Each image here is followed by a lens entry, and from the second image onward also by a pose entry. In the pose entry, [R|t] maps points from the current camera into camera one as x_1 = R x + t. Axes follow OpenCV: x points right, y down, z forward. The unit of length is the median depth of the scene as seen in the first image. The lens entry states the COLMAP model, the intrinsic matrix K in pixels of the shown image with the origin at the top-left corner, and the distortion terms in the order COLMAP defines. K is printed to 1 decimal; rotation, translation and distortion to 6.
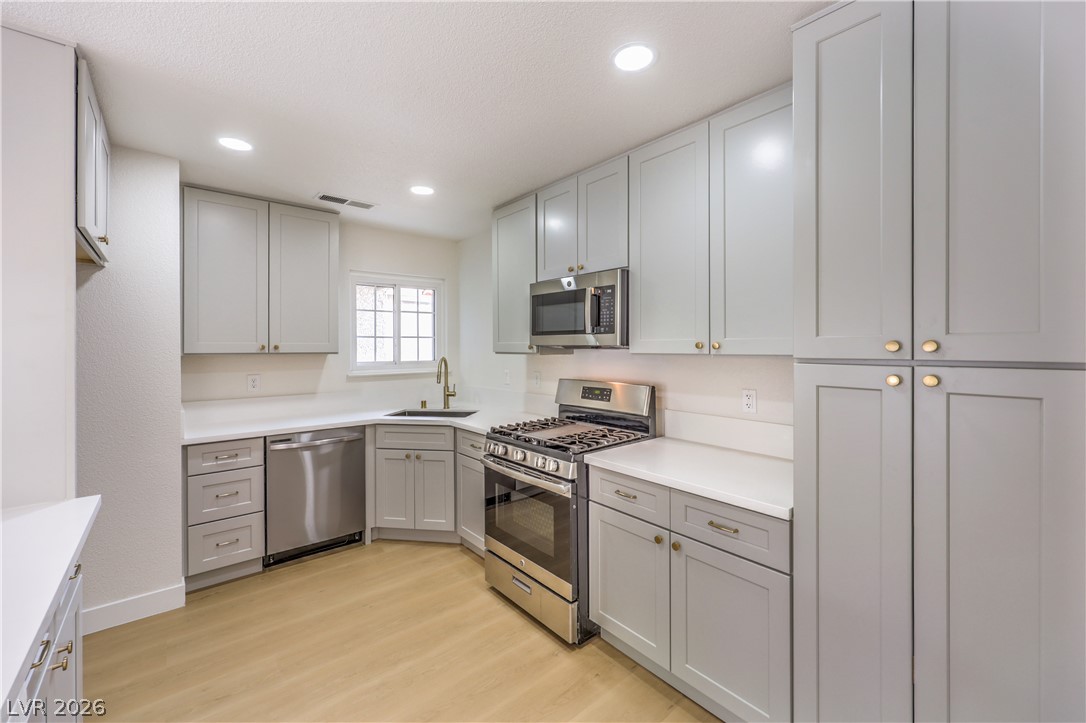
lens RADIAL K [[445.7, 0, 558.3], [0, 445.7, 350.0], [0, 0, 1]] dist [-0.001135, -0.000254]
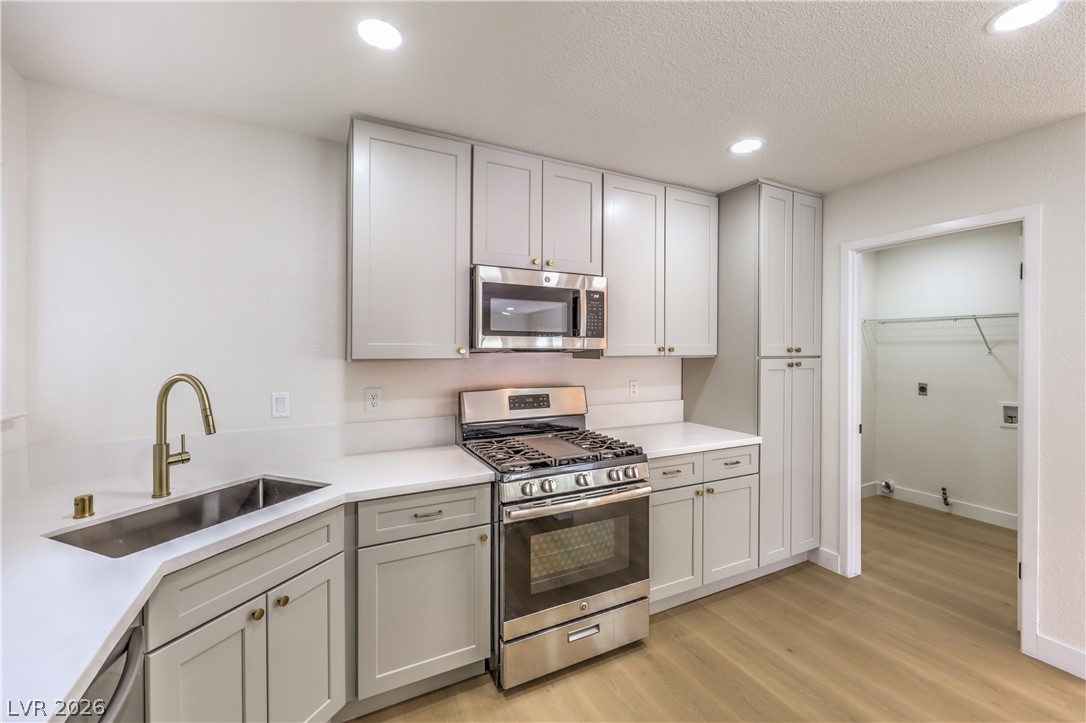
lens RADIAL K [[445.0, 0, 541.9], [0, 445.0, 349.8], [0, 0, 1]] dist [-0.001231, -0.000257]
pose [[0.241298, -0.002451, 0.970448, -0.794242], [0.006302, 0.999980, 0.000959, -0.009067], [-0.970431, 0.005884, 0.241309, 0.754295]]
